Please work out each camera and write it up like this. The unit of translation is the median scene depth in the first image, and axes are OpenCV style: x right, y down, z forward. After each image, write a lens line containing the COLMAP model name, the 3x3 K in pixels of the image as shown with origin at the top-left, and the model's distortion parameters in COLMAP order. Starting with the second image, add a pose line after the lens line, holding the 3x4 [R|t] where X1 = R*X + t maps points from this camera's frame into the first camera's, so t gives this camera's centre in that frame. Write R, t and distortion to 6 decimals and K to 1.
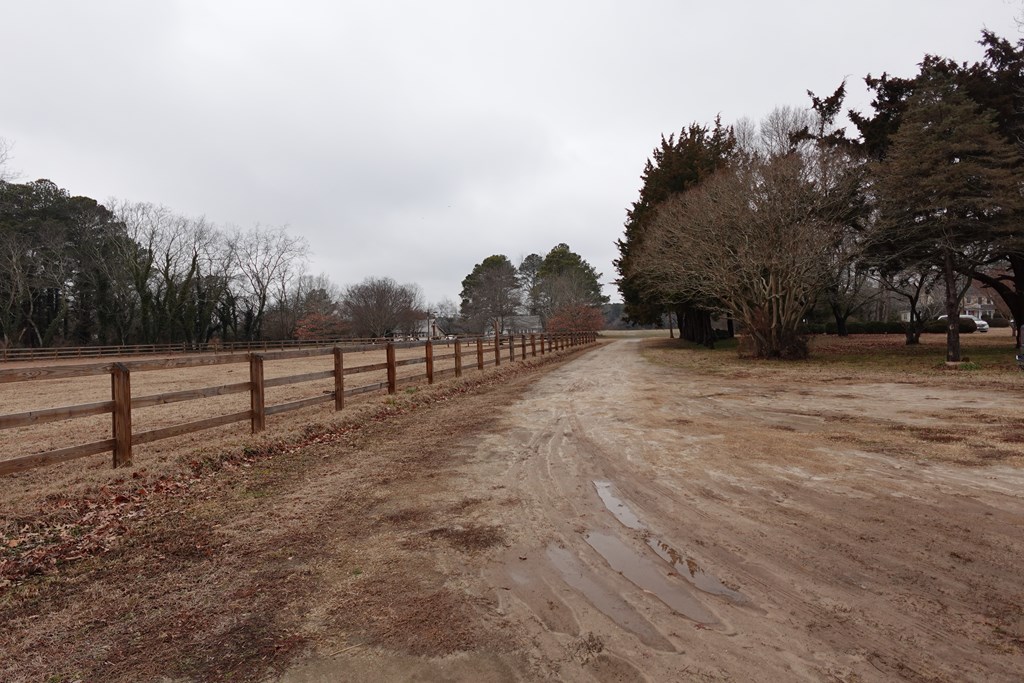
lens RADIAL K [[574.5, 0, 512.0], [0, 574.5, 341.5], [0, 0, 1]] dist [-0.000779, 0.003206]
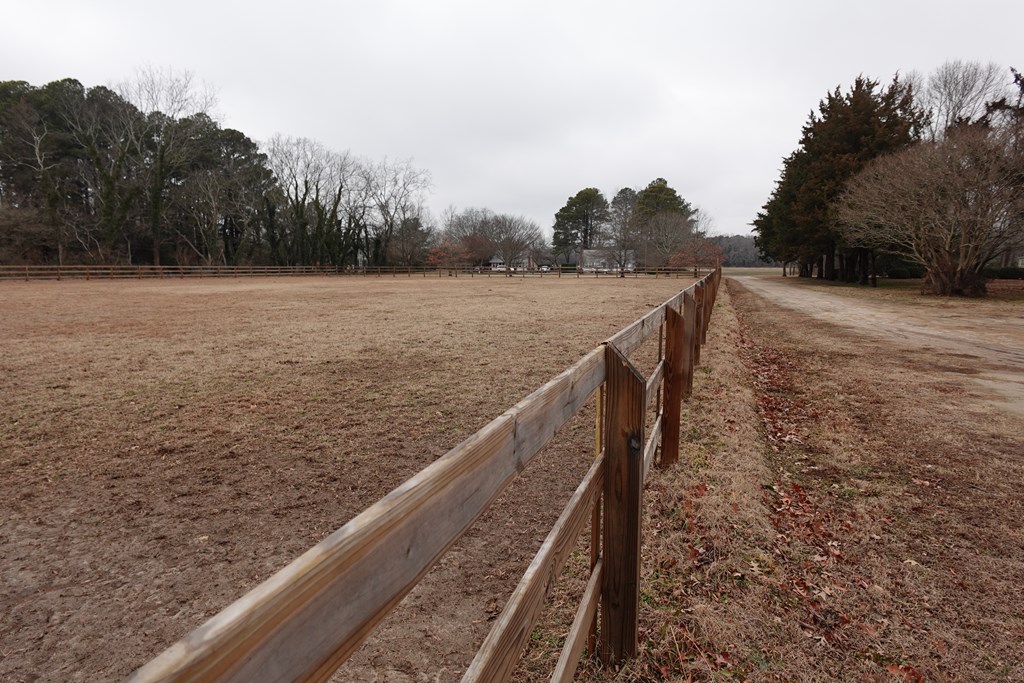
lens RADIAL K [[574.5, 0, 512.0], [0, 574.5, 341.5], [0, 0, 1]] dist [-0.000779, 0.003206]
pose [[0.994175, 0.044909, -0.097972, -0.084942], [-0.033061, 0.992299, 0.119369, 0.002500], [0.102579, -0.115434, 0.988004, -0.077843]]
